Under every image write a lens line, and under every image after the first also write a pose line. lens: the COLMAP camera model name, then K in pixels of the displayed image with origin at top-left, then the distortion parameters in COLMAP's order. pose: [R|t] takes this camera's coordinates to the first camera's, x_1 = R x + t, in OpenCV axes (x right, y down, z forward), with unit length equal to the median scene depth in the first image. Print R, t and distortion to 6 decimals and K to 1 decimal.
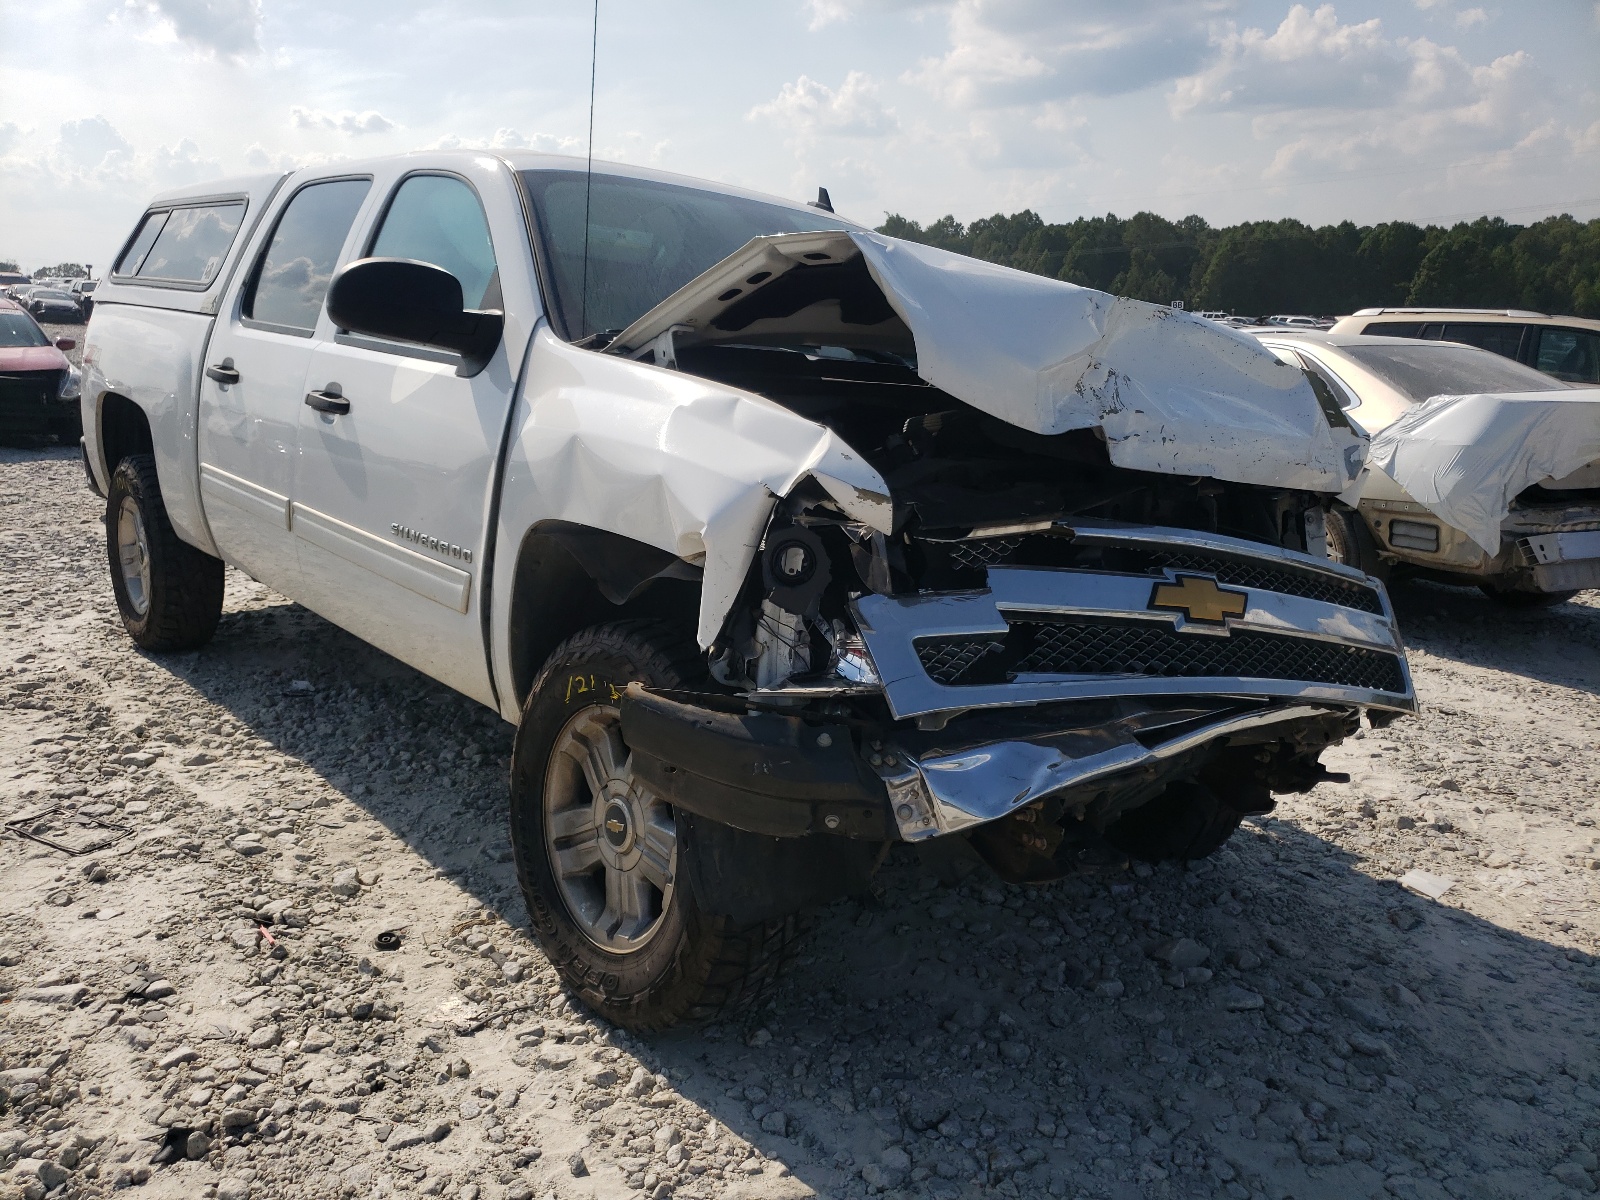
lens RADIAL K [[1216.3, 0, 800.0], [0, 1216.3, 600.0], [0, 0, 1]] dist [0.005786, 0.004241]
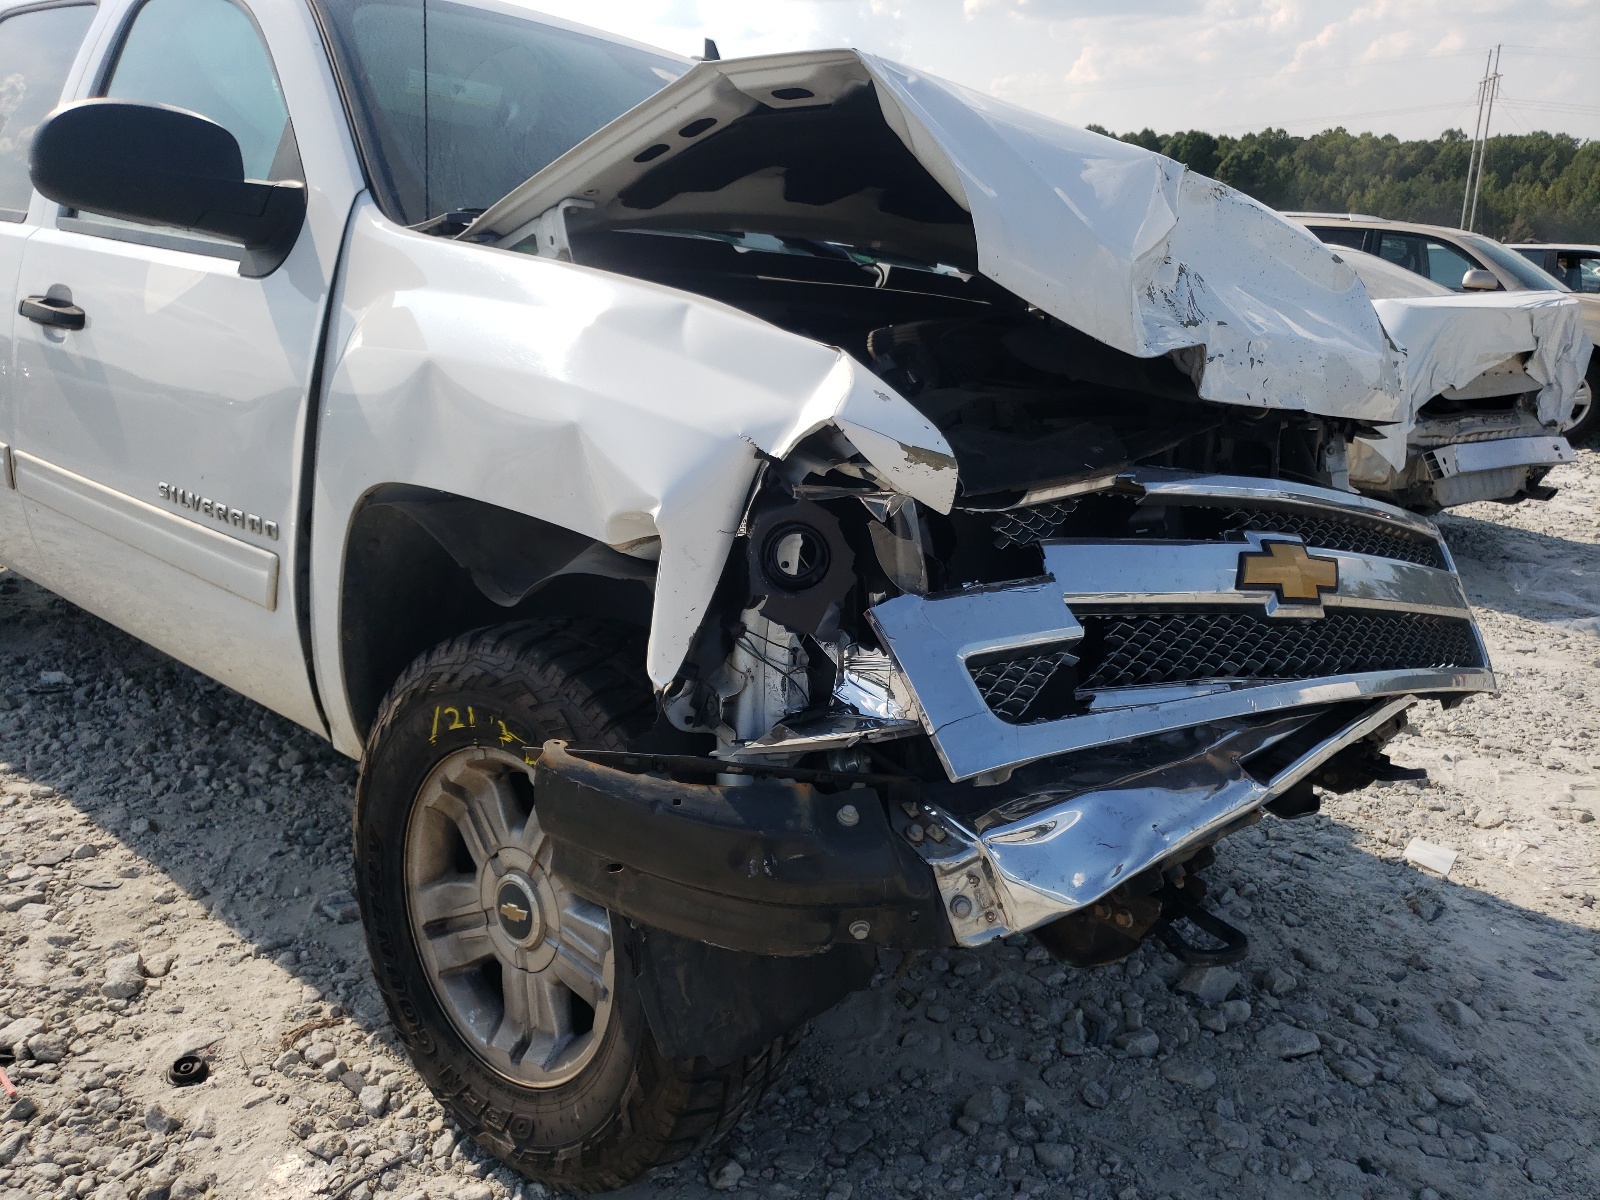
lens RADIAL K [[1198.6, 0, 803.8], [0, 1198.6, 594.4], [0, 0, 1]] dist [-0.056911, 0.099948]
pose [[0.987193, -0.040066, 0.154416, -0.078738], [0.028409, 0.996628, 0.076973, -0.046362], [-0.156979, -0.071600, 0.985003, 0.274887]]
